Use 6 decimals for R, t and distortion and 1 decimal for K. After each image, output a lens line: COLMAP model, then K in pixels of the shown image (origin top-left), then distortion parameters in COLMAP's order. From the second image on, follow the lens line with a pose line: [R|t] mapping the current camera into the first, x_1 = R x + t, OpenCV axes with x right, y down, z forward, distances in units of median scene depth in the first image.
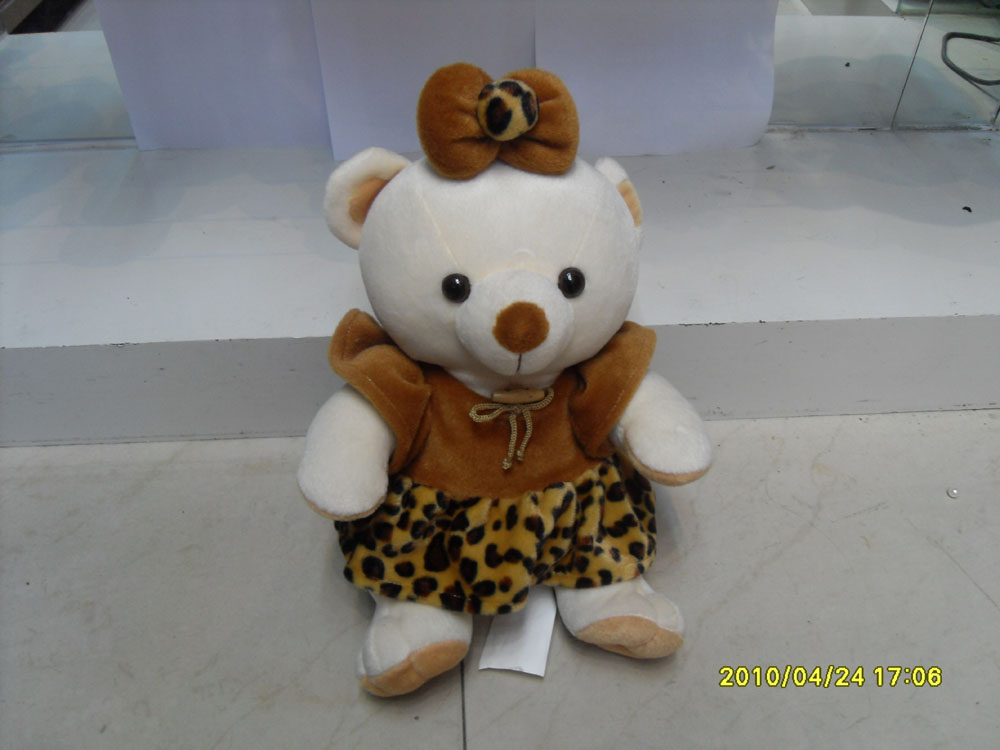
lens RADIAL K [[832.4, 0, 500.0], [0, 832.4, 375.0], [0, 0, 1]] dist [-0.065014, -0.007142]
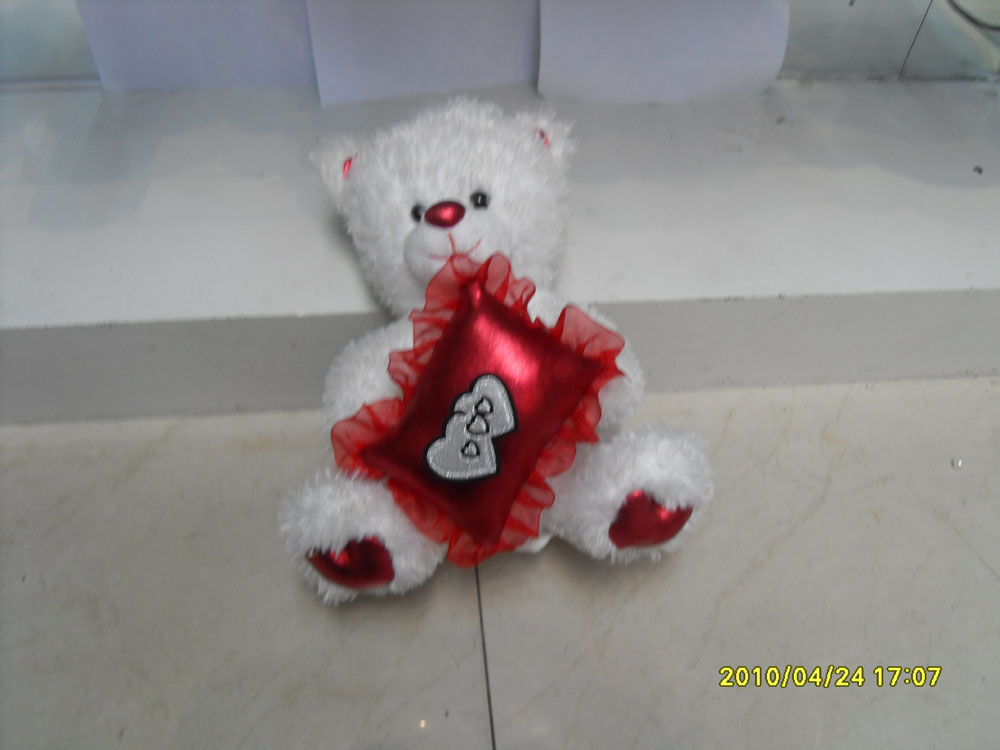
lens RADIAL K [[832.4, 0, 500.0], [0, 832.4, 375.0], [0, 0, 1]] dist [-0.065014, -0.007142]
pose [[0.998063, -0.006798, 0.061841, -0.068128], [-0.000289, 0.993493, 0.113890, -0.074676], [-0.062213, -0.113688, 0.991567, 0.040574]]
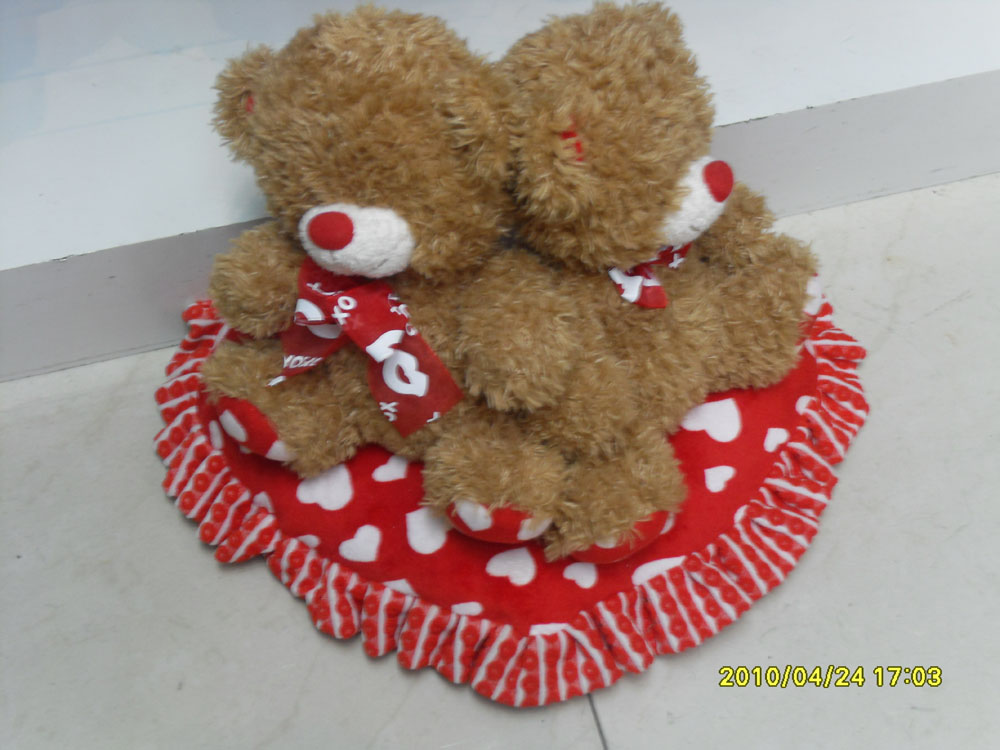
lens RADIAL K [[1514.5, 0, 500.0], [0, 1514.5, 375.0], [0, 0, 1]] dist [0.025871, 0.000358]
pose [[0.980876, -0.170007, 0.094760, -0.173782], [0.147396, 0.966791, 0.208780, -0.155342], [-0.127107, -0.190820, 0.973361, -0.485698]]
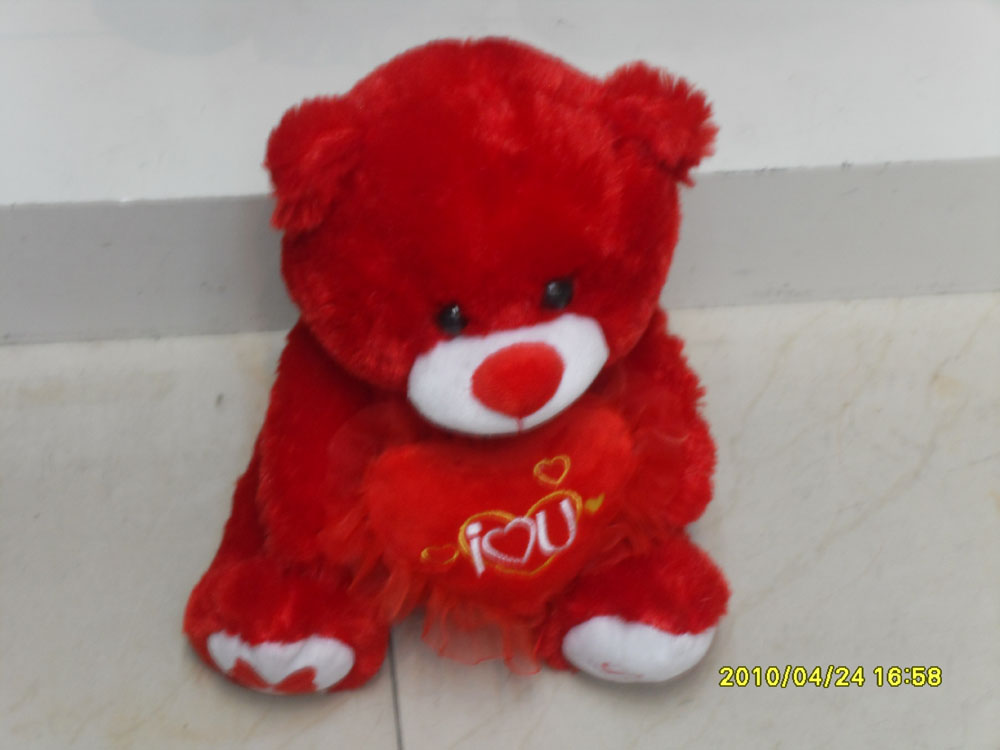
lens RADIAL K [[2634.3, 0, 500.0], [0, 2634.3, 375.0], [0, 0, 1]] dist [0.906511, -8.247009]
pose [[0.997687, -0.012994, 0.066718, -0.081983], [0.001069, 0.984435, 0.175746, -0.243193], [-0.067963, -0.175268, 0.982172, -0.945759]]
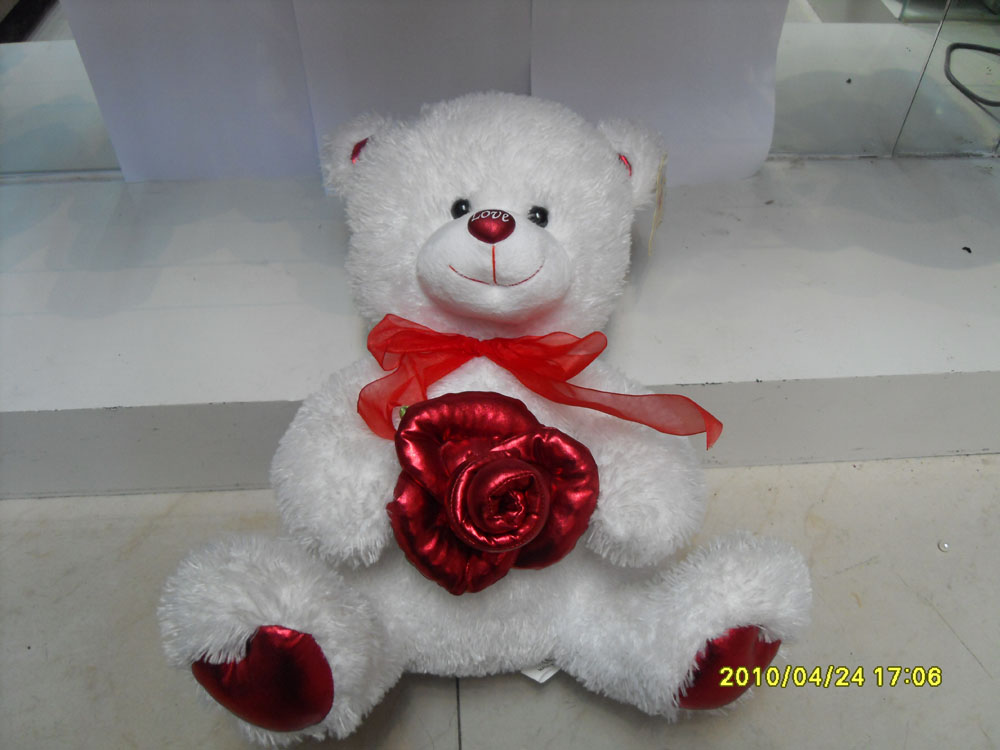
lens RADIAL K [[832.4, 0, 500.0], [0, 832.4, 375.0], [0, 0, 1]] dist [-0.065014, -0.007142]
pose [[0.999958, -0.001701, 0.009028, -0.003479], [0.001201, 0.998480, 0.055099, -0.115039], [-0.009108, -0.055086, 0.998440, 0.007241]]
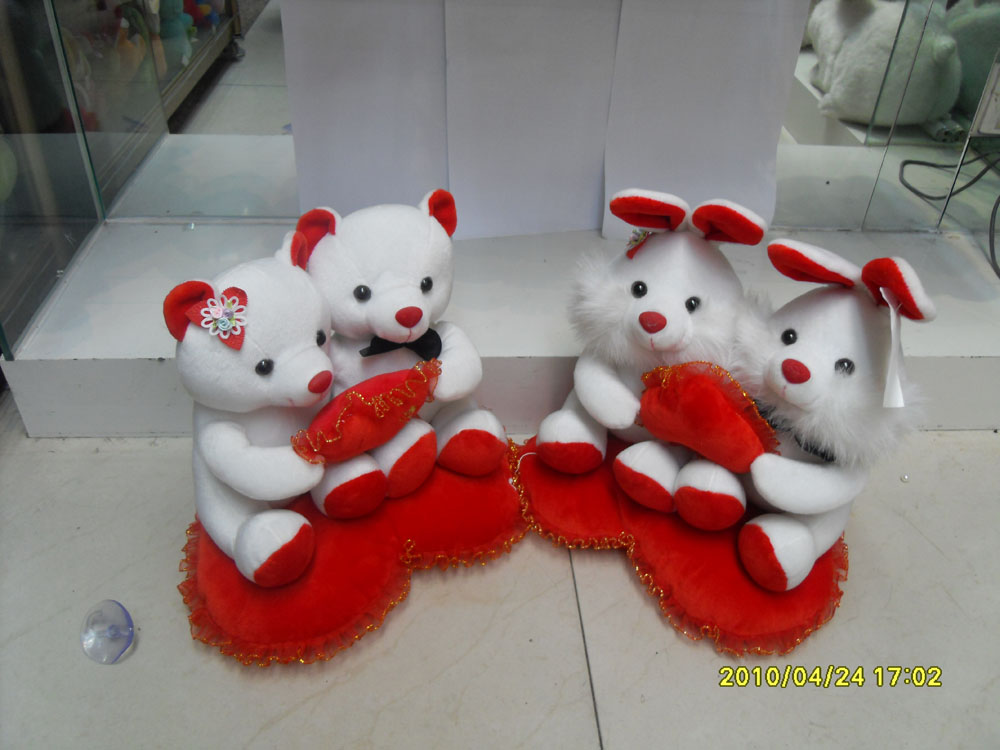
lens RADIAL K [[832.4, 0, 500.0], [0, 832.4, 375.0], [0, 0, 1]] dist [-0.065014, -0.007142]
pose [[0.999374, 0.027205, 0.022608, -0.169679], [-0.024269, 0.992317, -0.121319, 0.137695], [-0.025735, 0.120694, 0.992356, -0.361944]]
